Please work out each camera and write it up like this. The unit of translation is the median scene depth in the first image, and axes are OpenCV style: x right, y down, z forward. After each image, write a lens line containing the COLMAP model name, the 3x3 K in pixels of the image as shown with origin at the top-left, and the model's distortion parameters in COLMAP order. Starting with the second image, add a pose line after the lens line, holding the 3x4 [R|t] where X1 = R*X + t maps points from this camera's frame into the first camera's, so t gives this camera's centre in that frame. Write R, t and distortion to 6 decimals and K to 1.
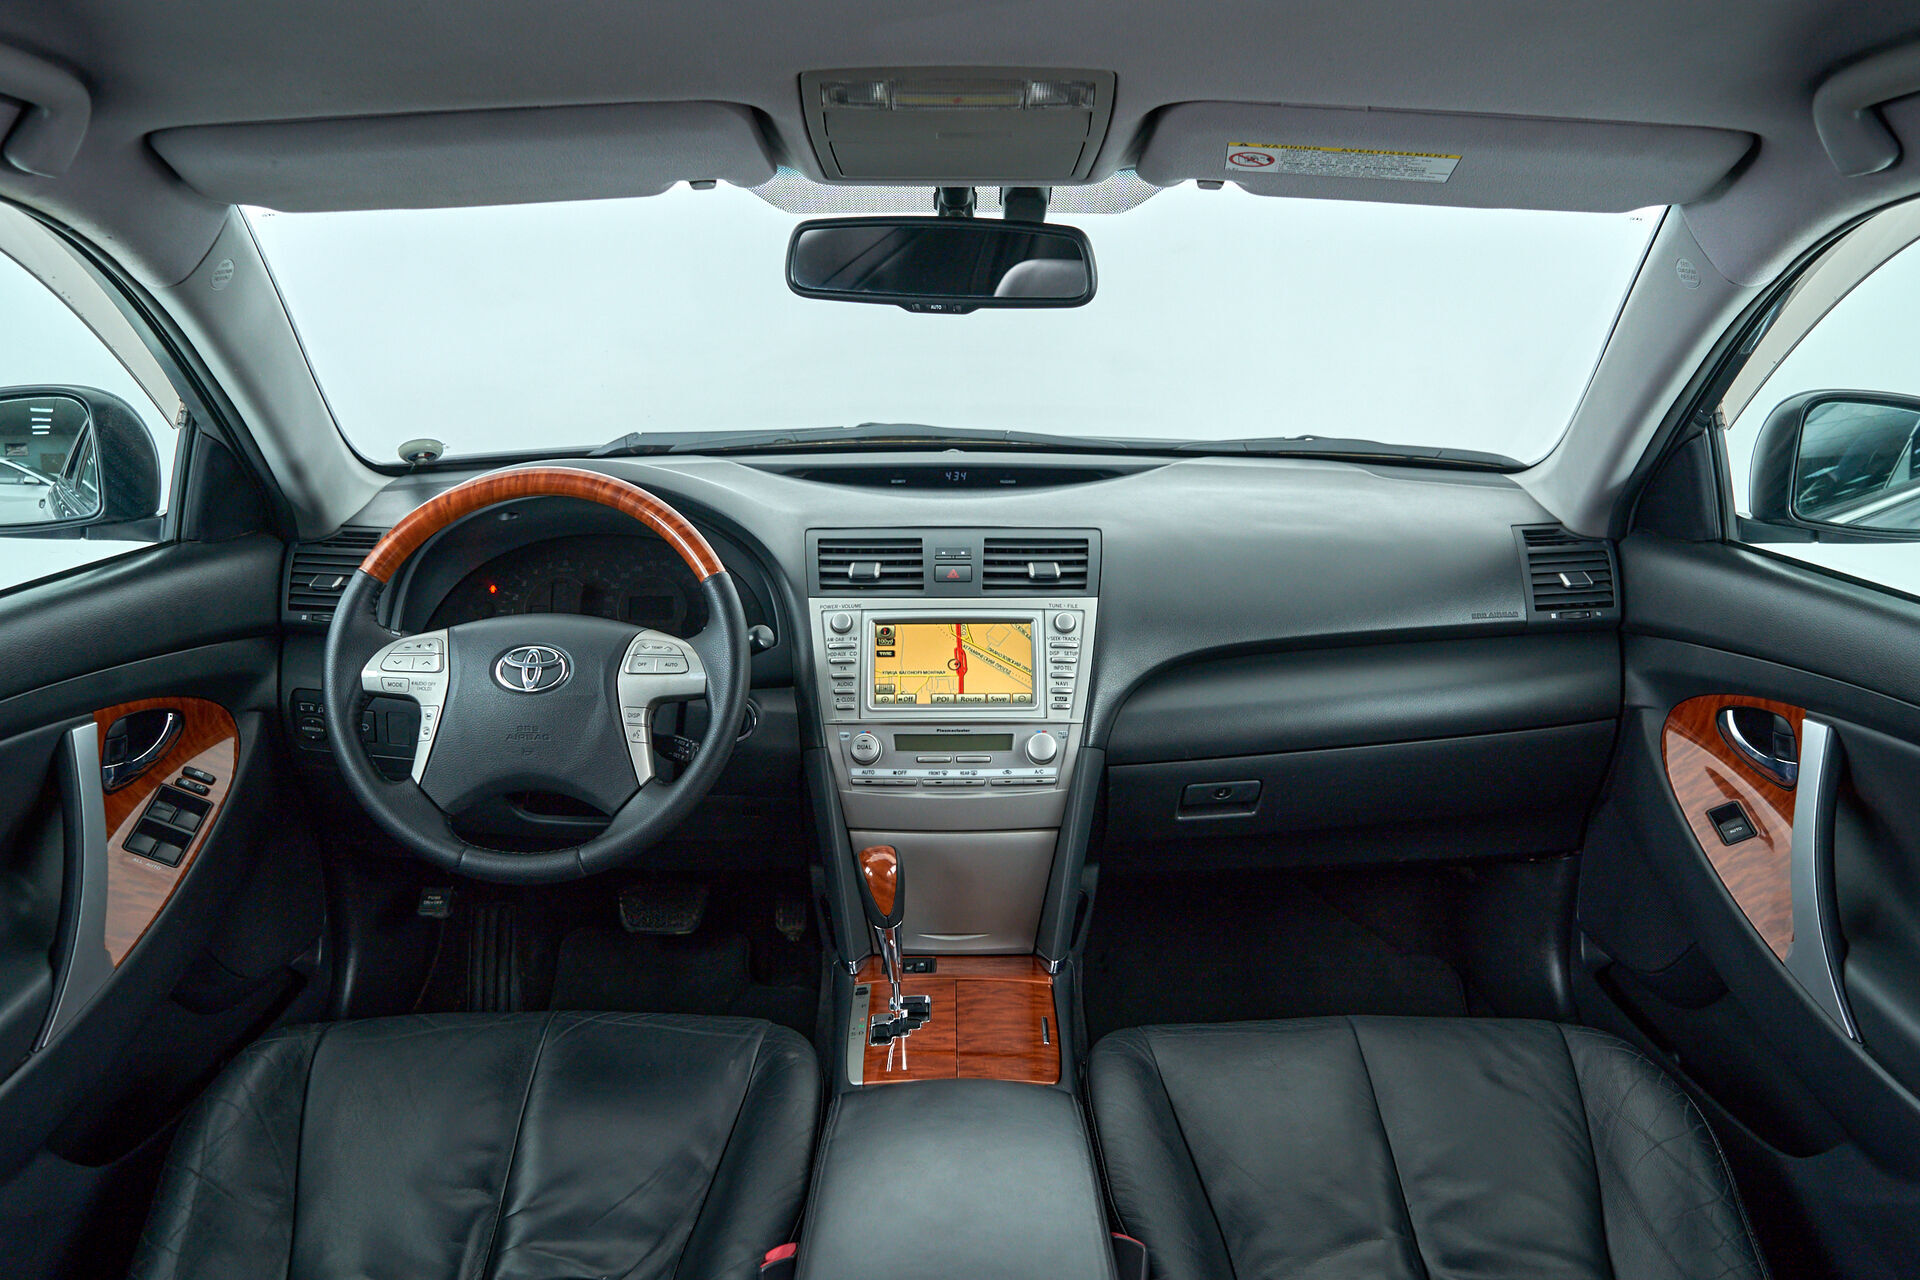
lens RADIAL K [[1563.2, 0, 967.3], [0, 1563.2, 639.8], [0, 0, 1]] dist [0.002981, 0.006003]
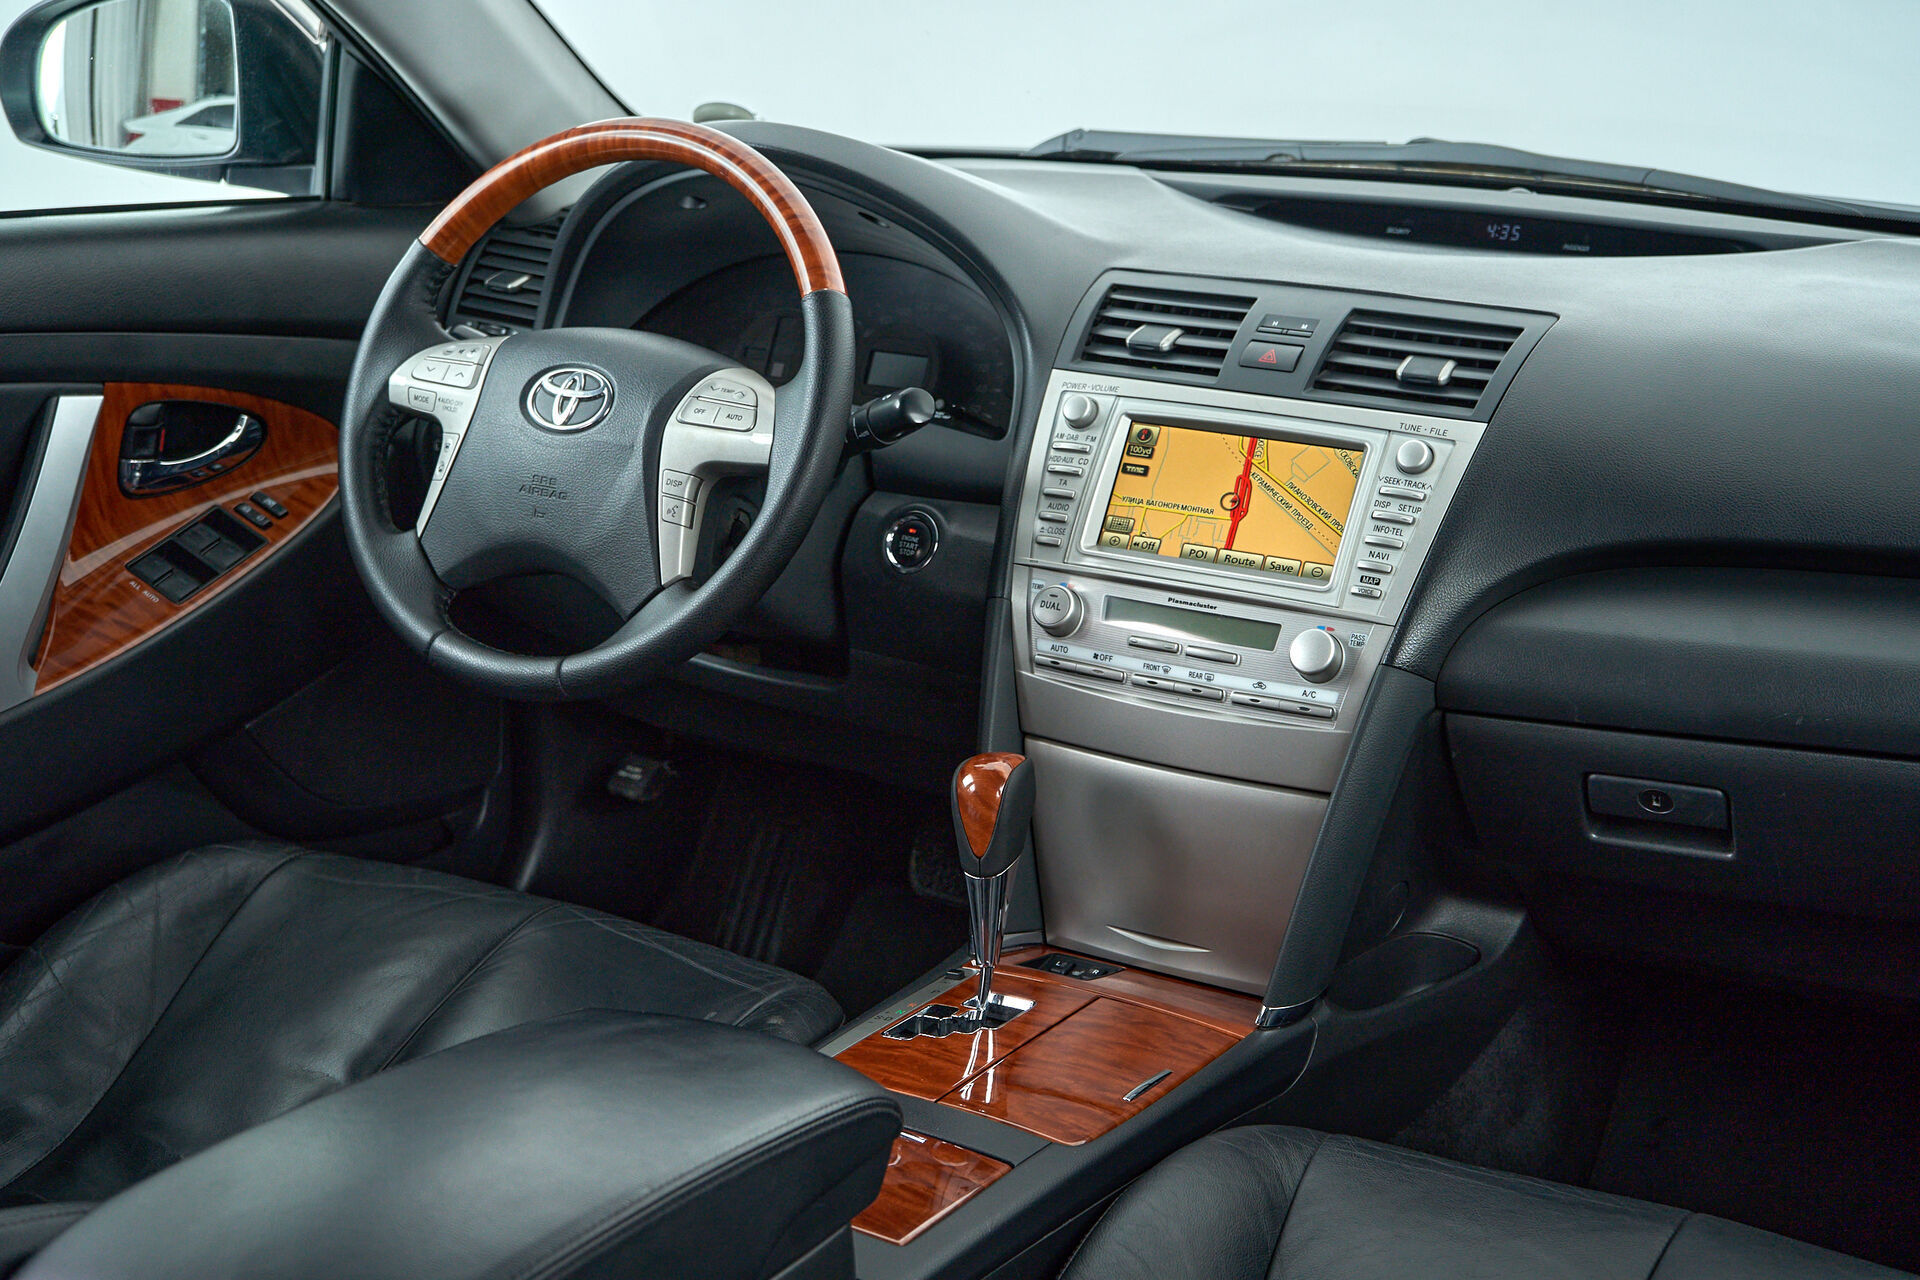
lens RADIAL K [[2797.6, 0, 953.0], [0, 2797.6, 642.8], [0, 0, 1]] dist [-0.012226, 0.000000]
pose [[0.847241, 0.159502, -0.506697, 0.466337], [-0.157789, 0.986370, 0.046660, 0.036819], [0.507233, 0.040419, 0.860861, 0.012972]]
